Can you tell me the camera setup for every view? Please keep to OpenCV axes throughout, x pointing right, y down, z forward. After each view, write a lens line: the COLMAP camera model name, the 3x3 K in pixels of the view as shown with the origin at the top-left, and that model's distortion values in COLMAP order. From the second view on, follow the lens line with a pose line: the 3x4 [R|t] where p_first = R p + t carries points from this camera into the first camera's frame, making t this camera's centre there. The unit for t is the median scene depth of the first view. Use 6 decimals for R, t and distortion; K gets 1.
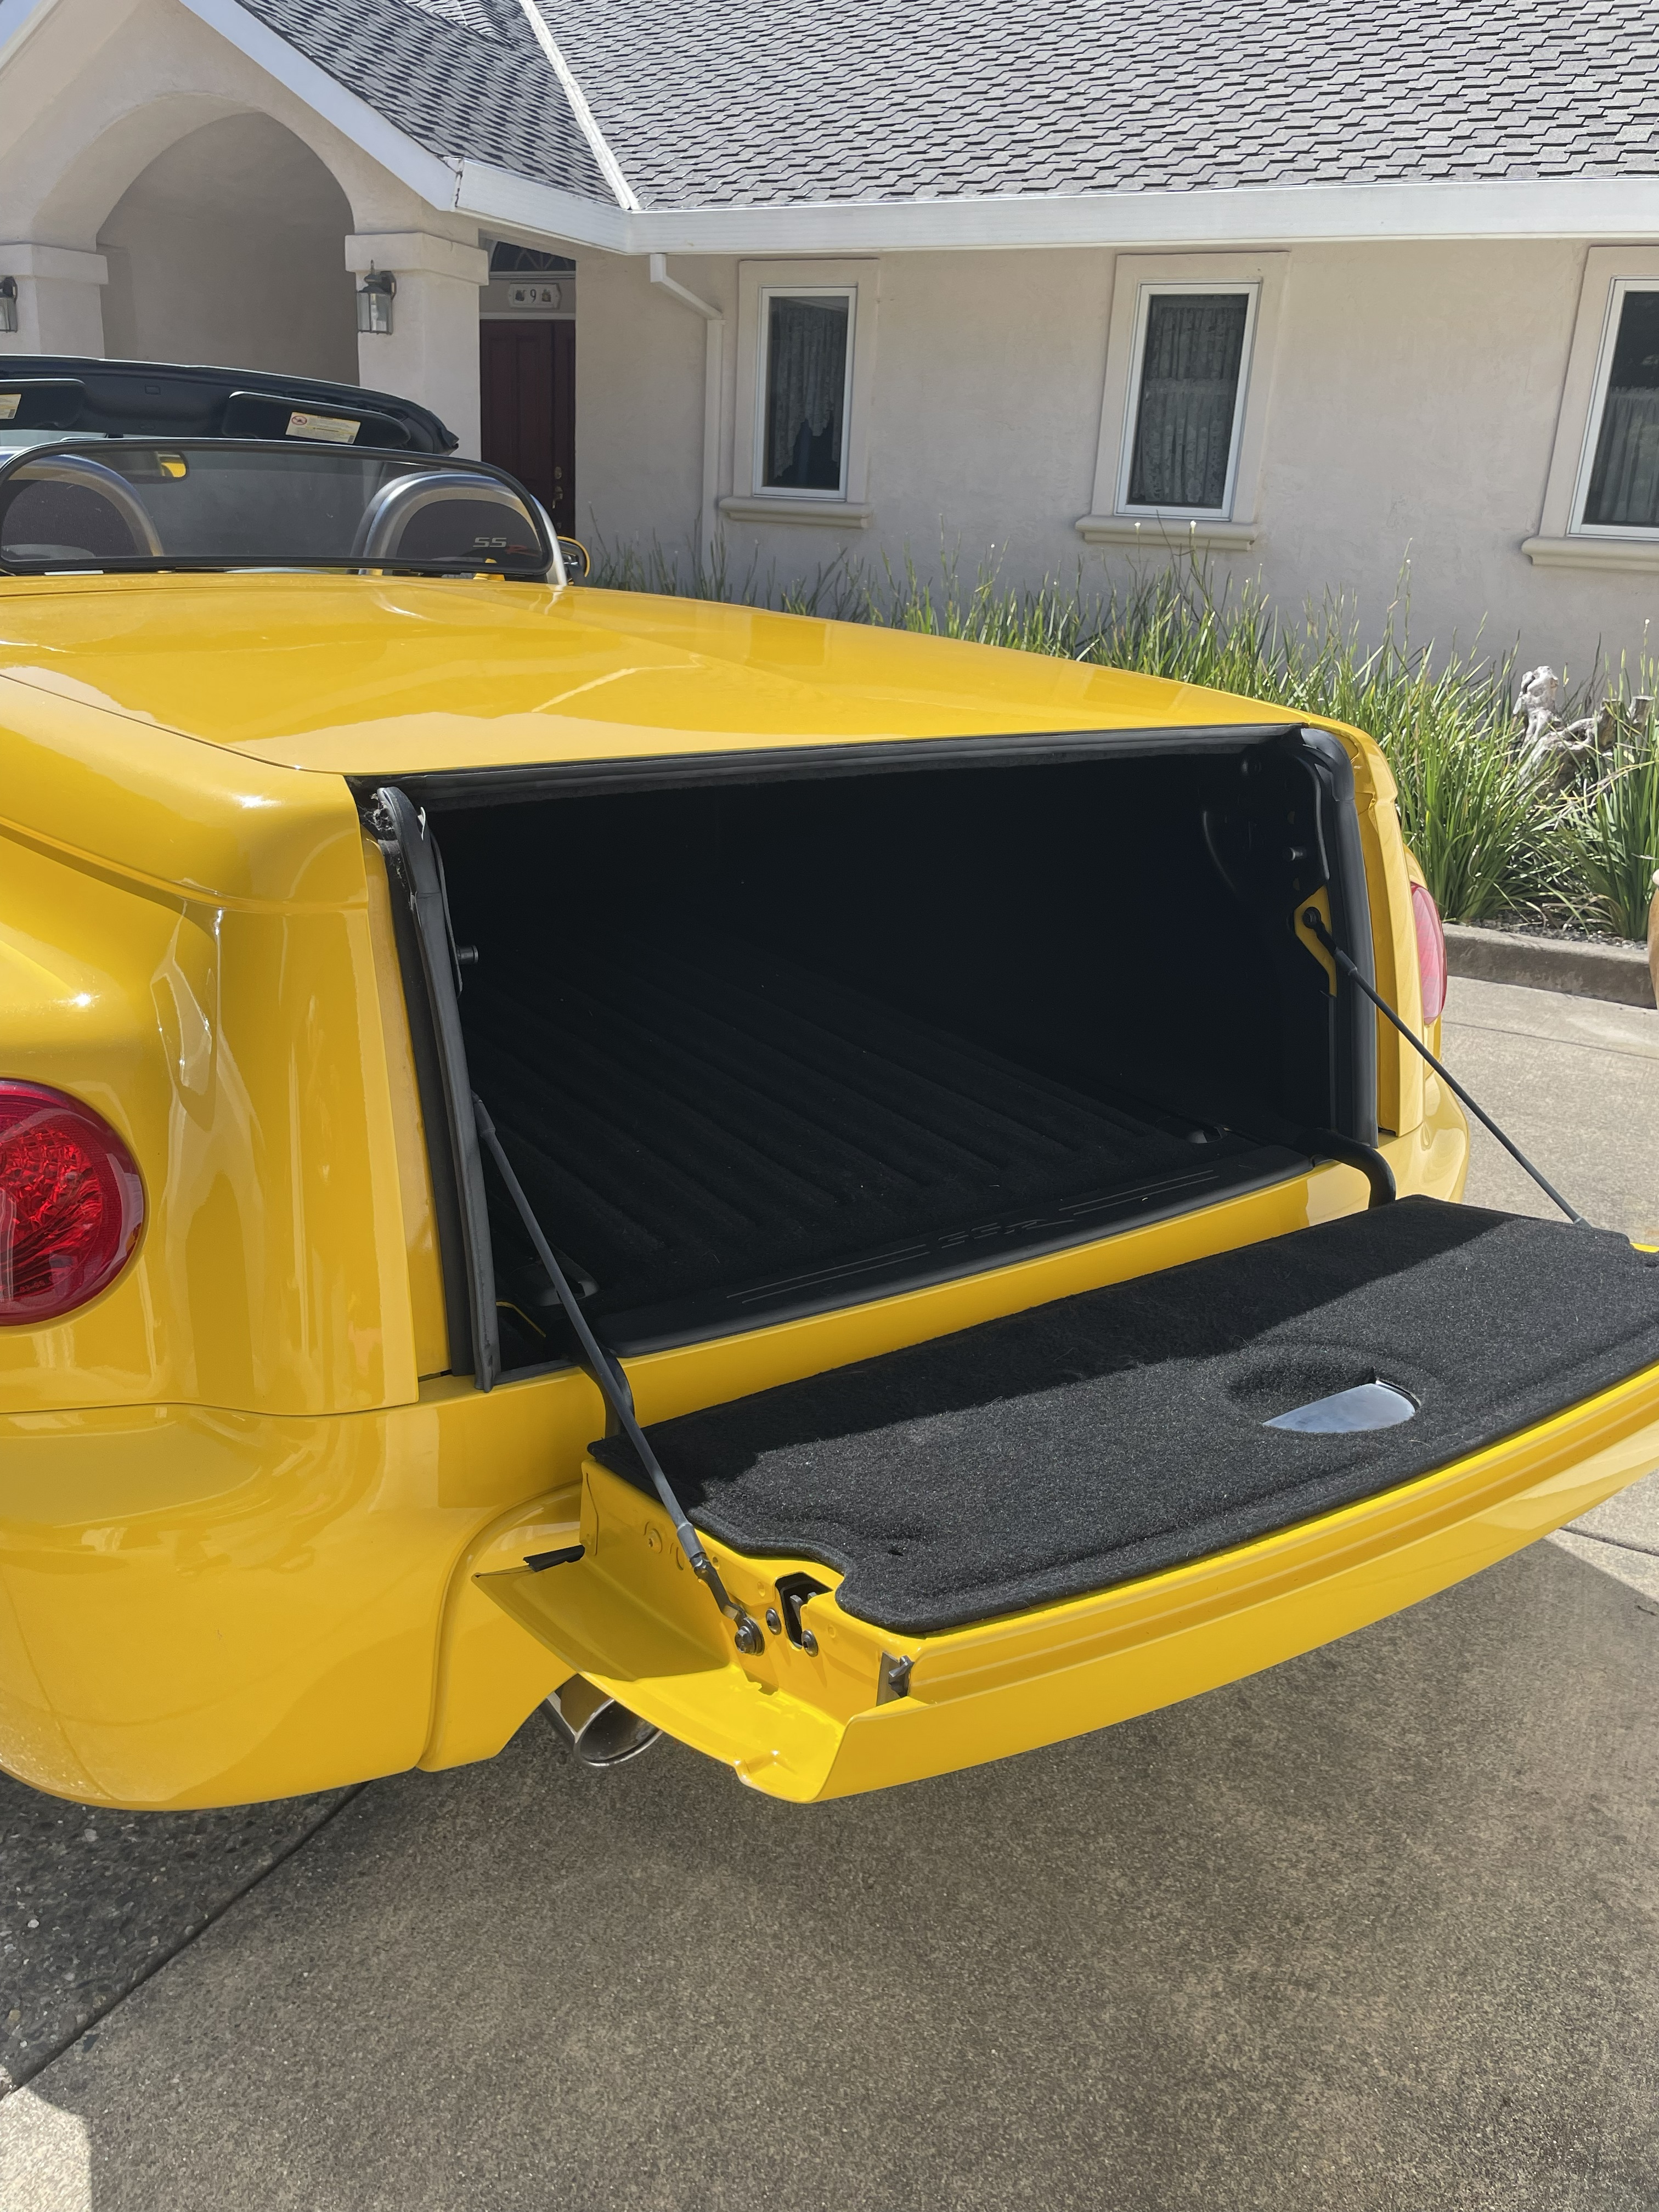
lens RADIAL K [[1649.4, 0, 810.9], [0, 1649.4, 1087.8], [0, 0, 1]] dist [0.075541, -0.099974]
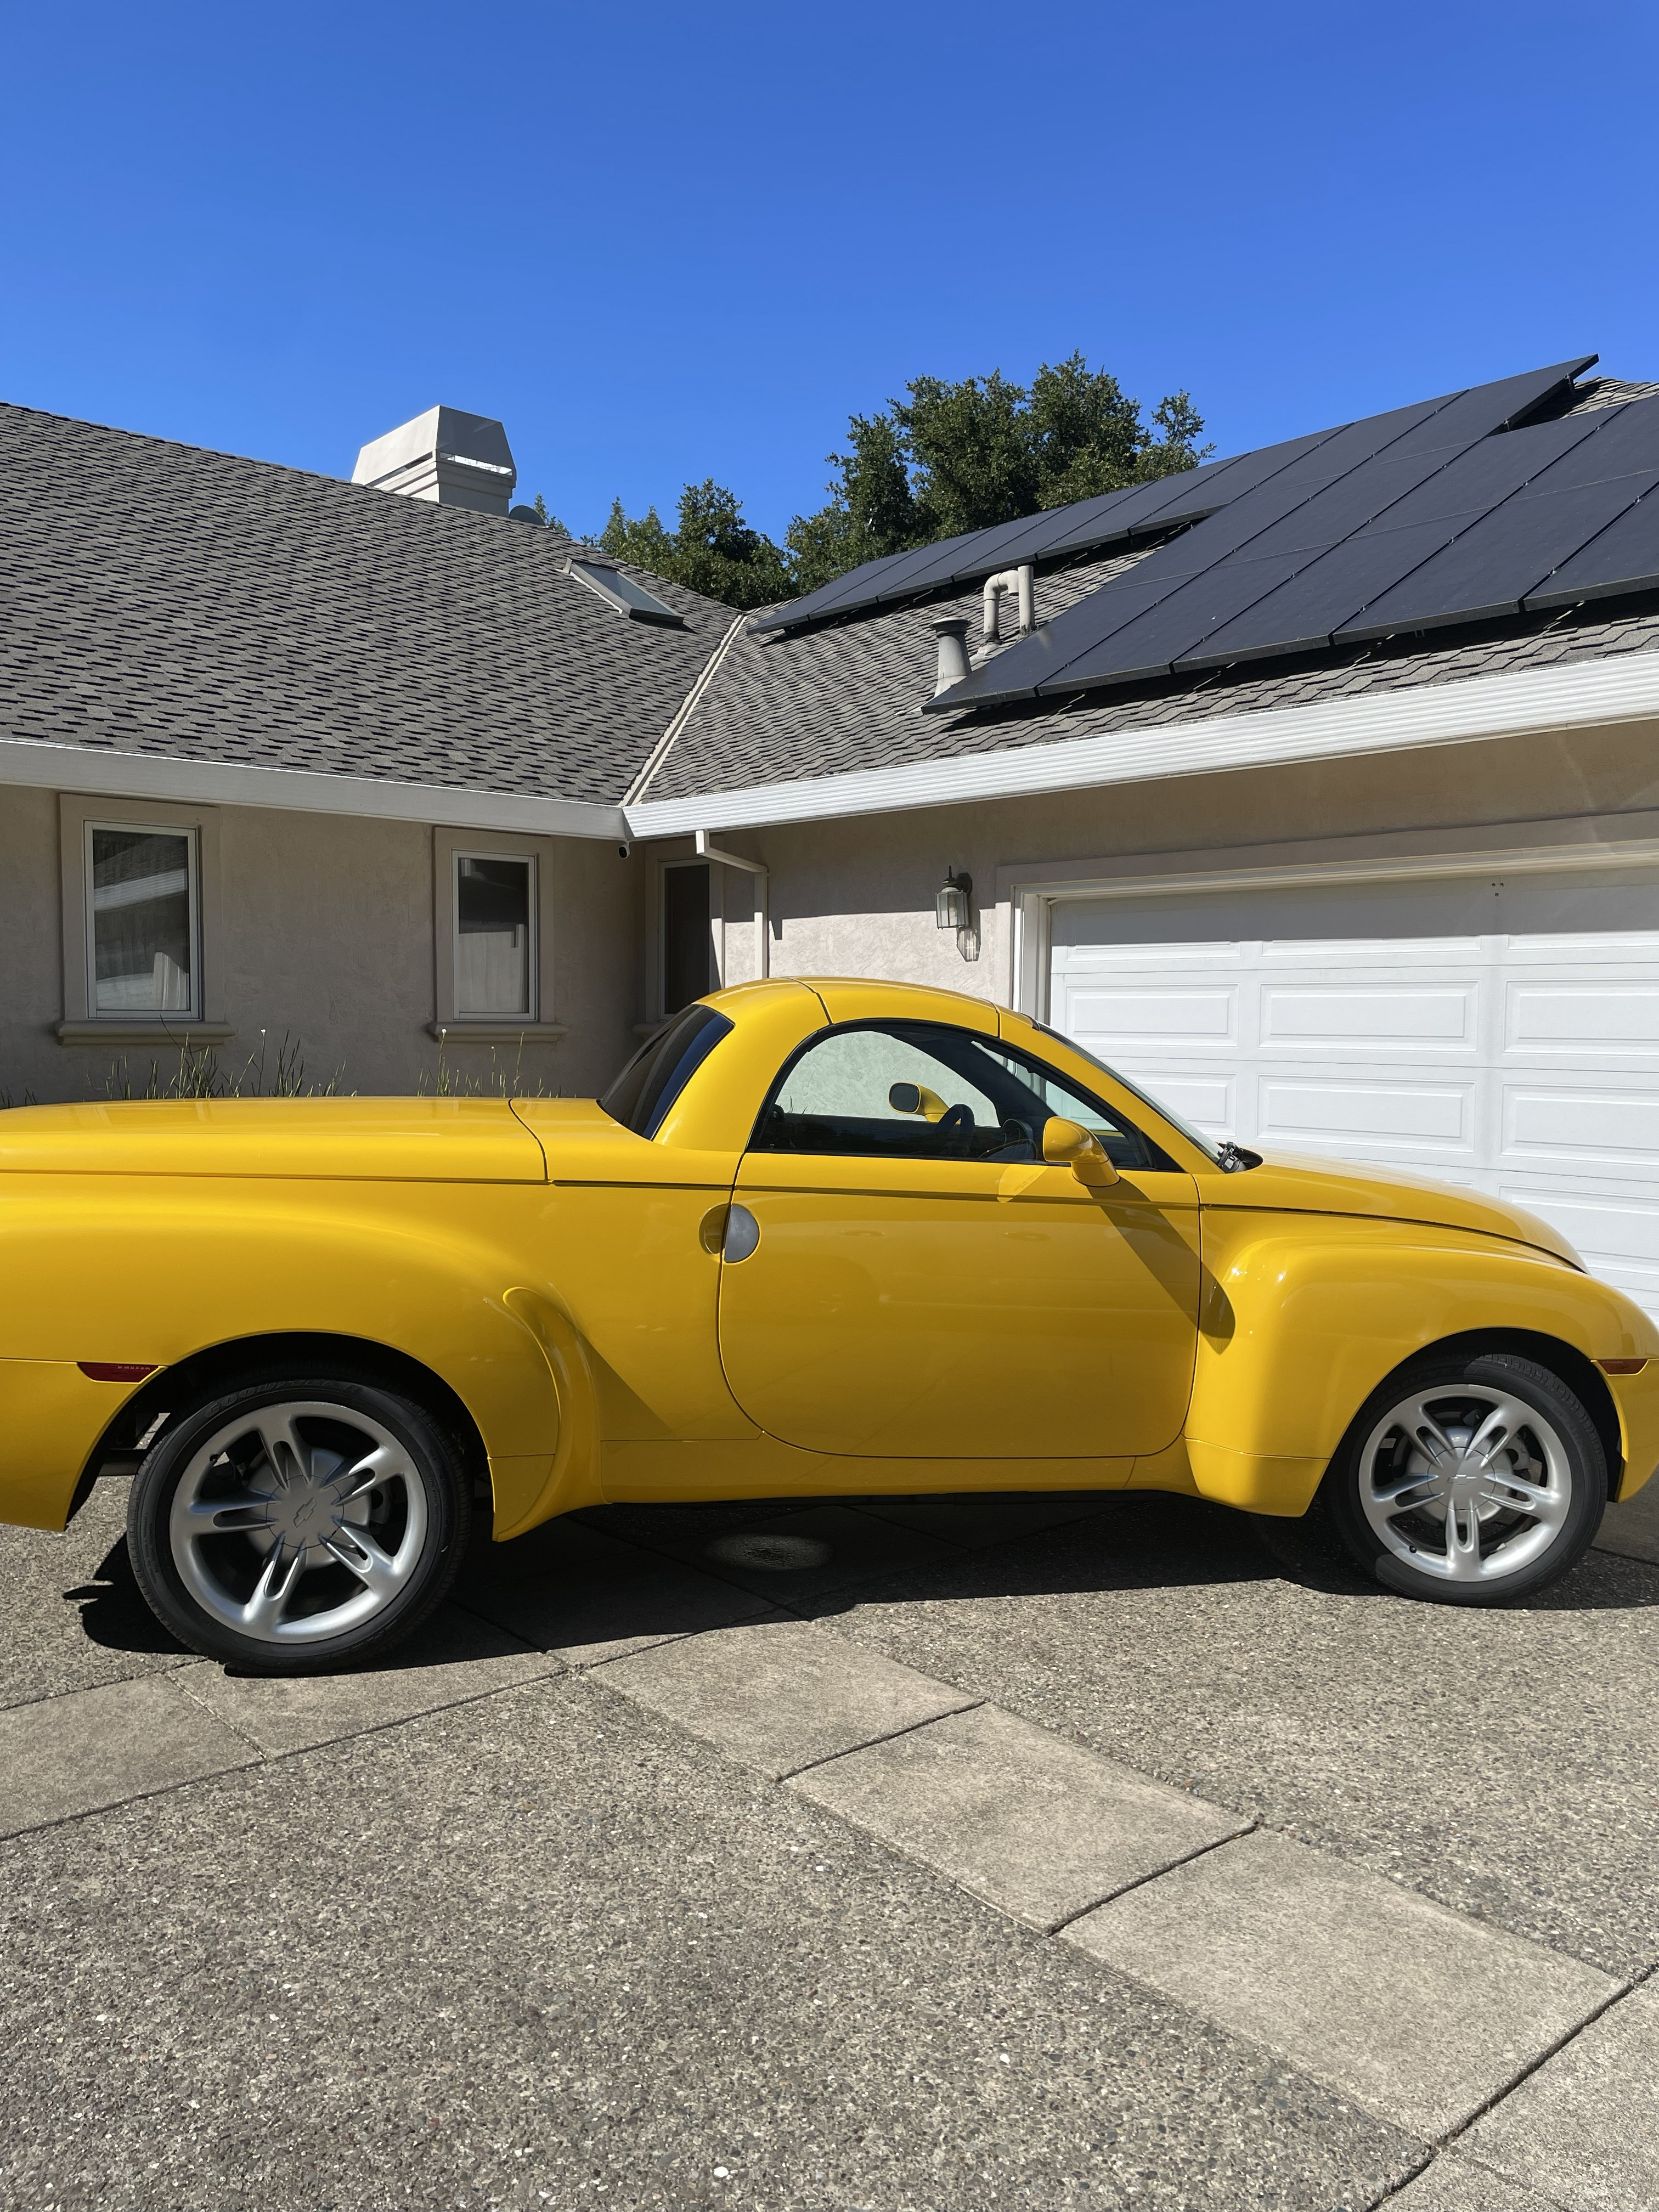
lens RADIAL K [[1710.5, 0, 829.5], [0, 1710.5, 1106.0], [0, 0, 1]] dist [0.097385, -0.137515]
pose [[0.332806, -0.105828, 0.937038, -0.757368], [0.315846, 0.948797, -0.005023, -0.150572], [-0.888528, 0.297631, 0.349191, 0.234188]]
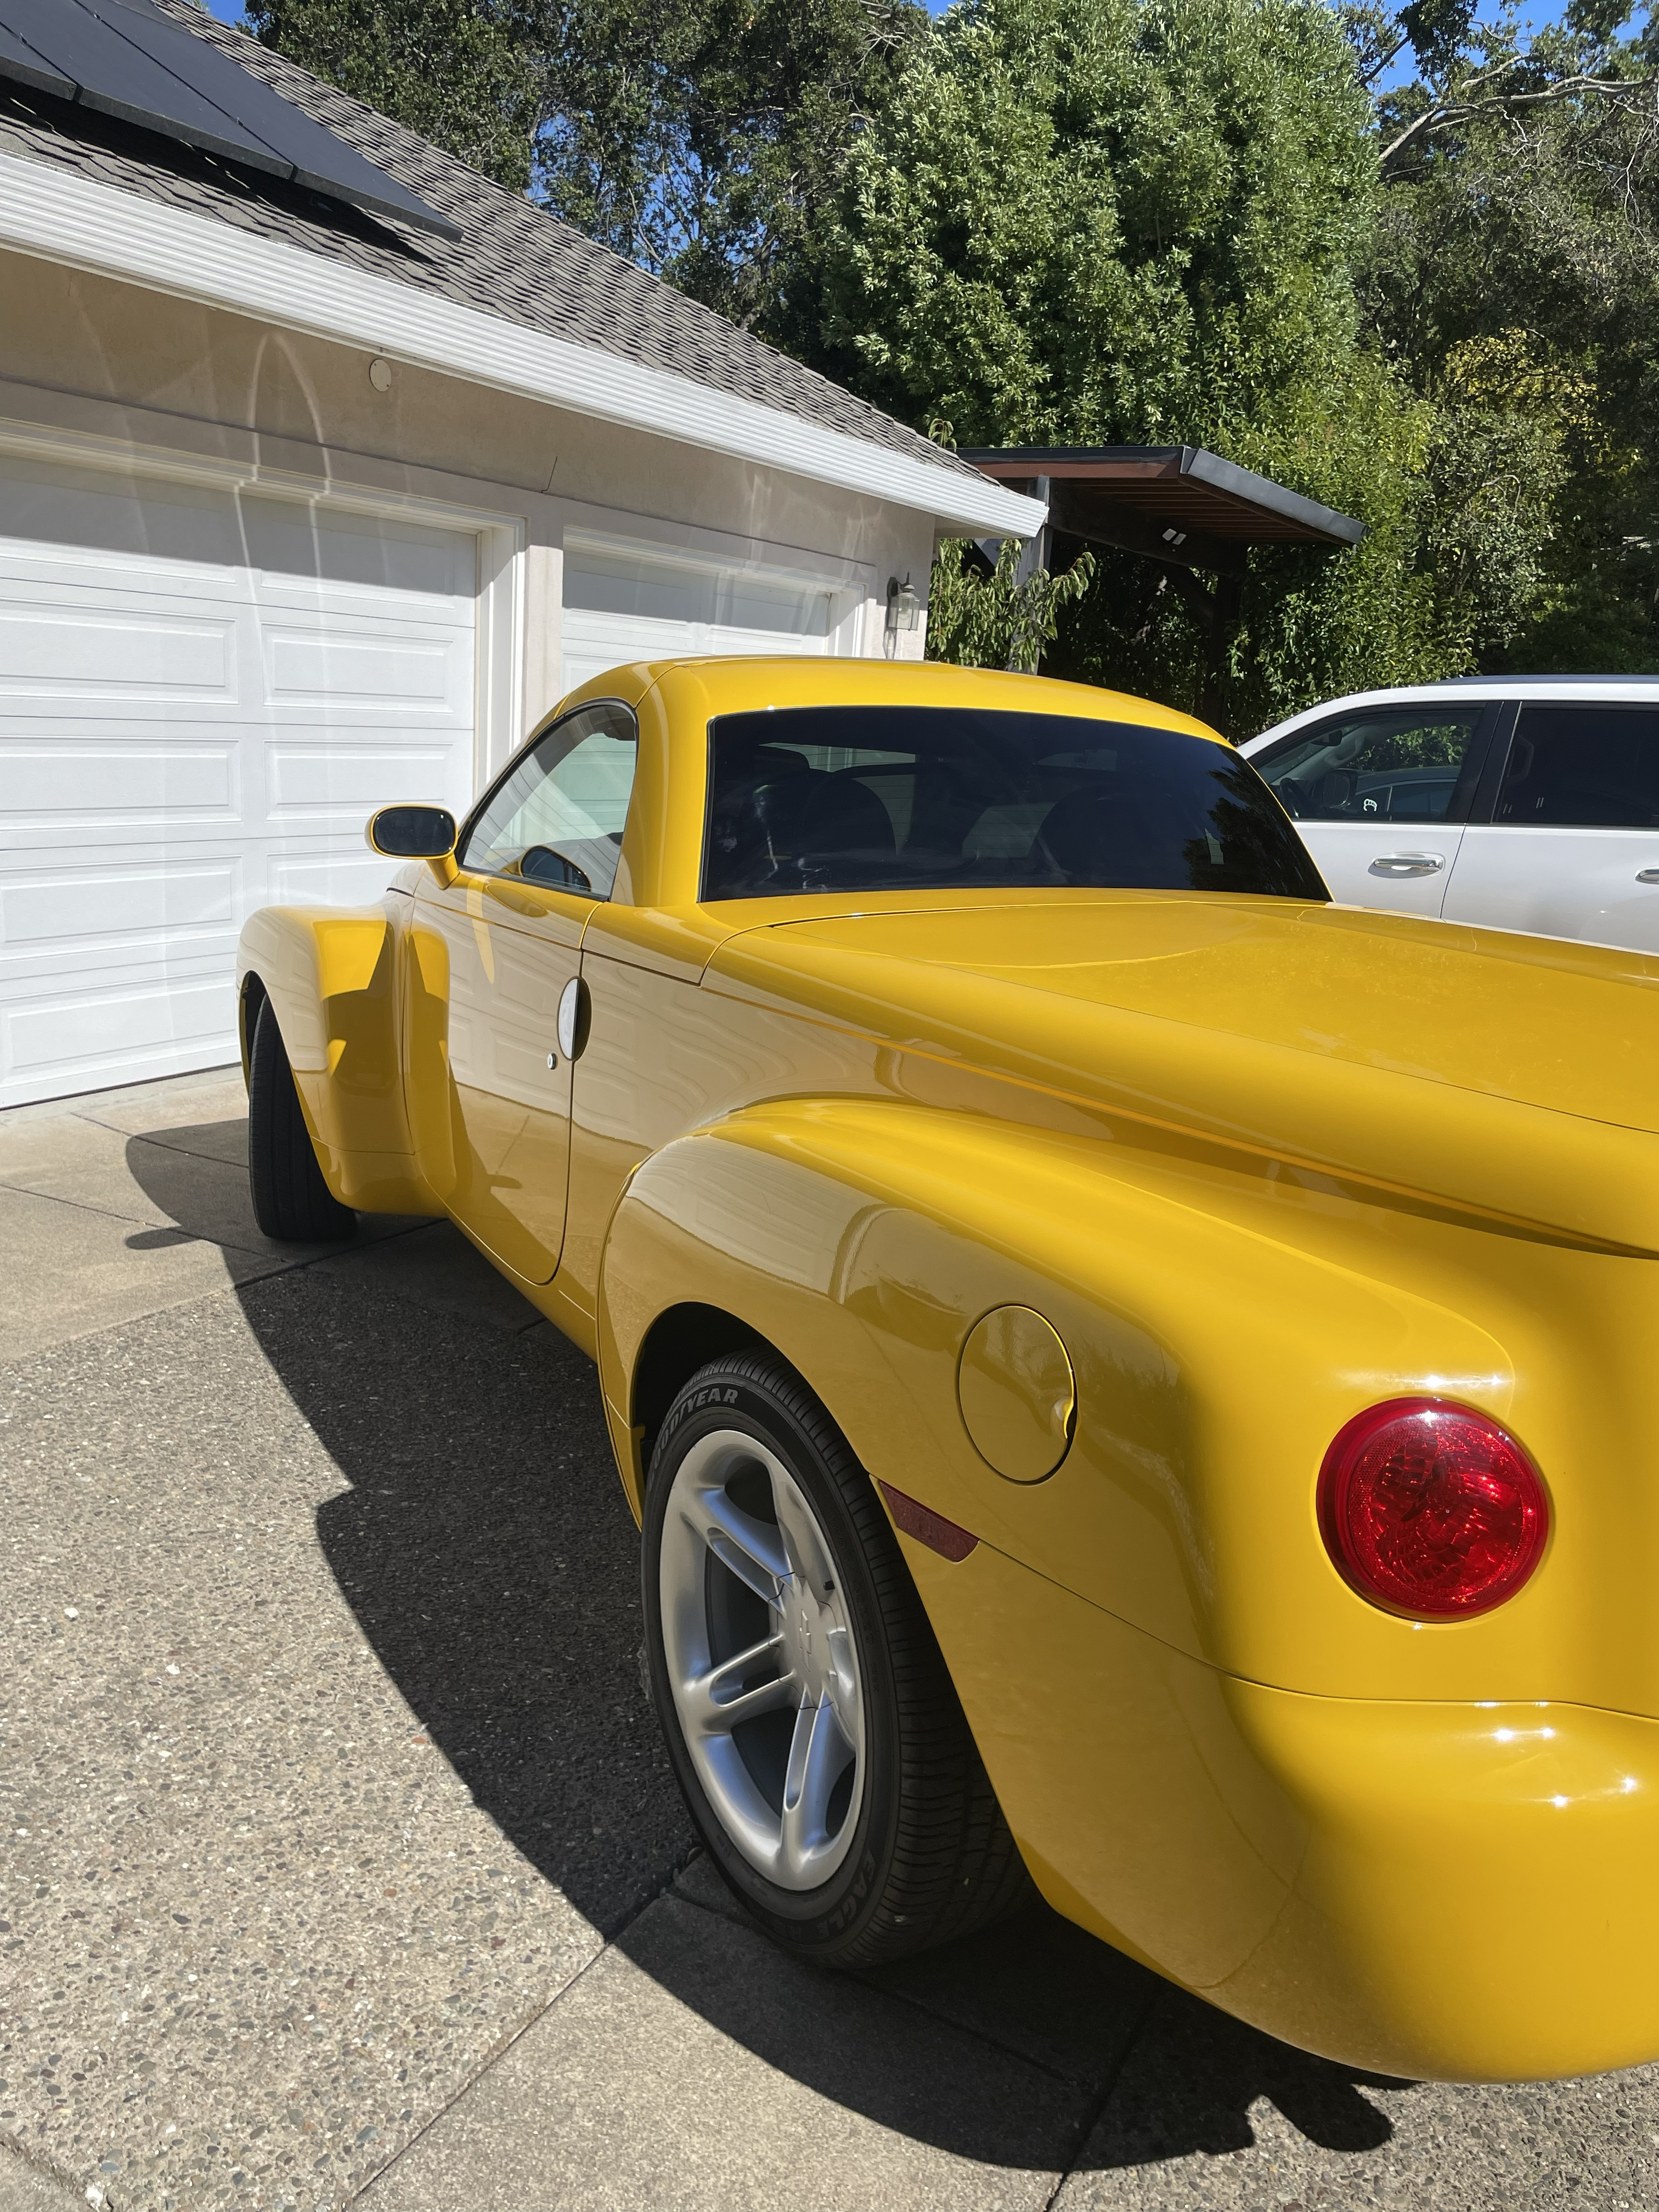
lens RADIAL K [[1713.3, 0, 844.6], [0, 1713.3, 1105.5], [0, 0, 1]] dist [0.091218, -0.125605]
pose [[-0.992608, -0.114650, -0.039816, -0.108253], [-0.118284, 0.840396, 0.528908, -0.343562], [-0.027178, 0.529708, -0.847745, 0.906236]]
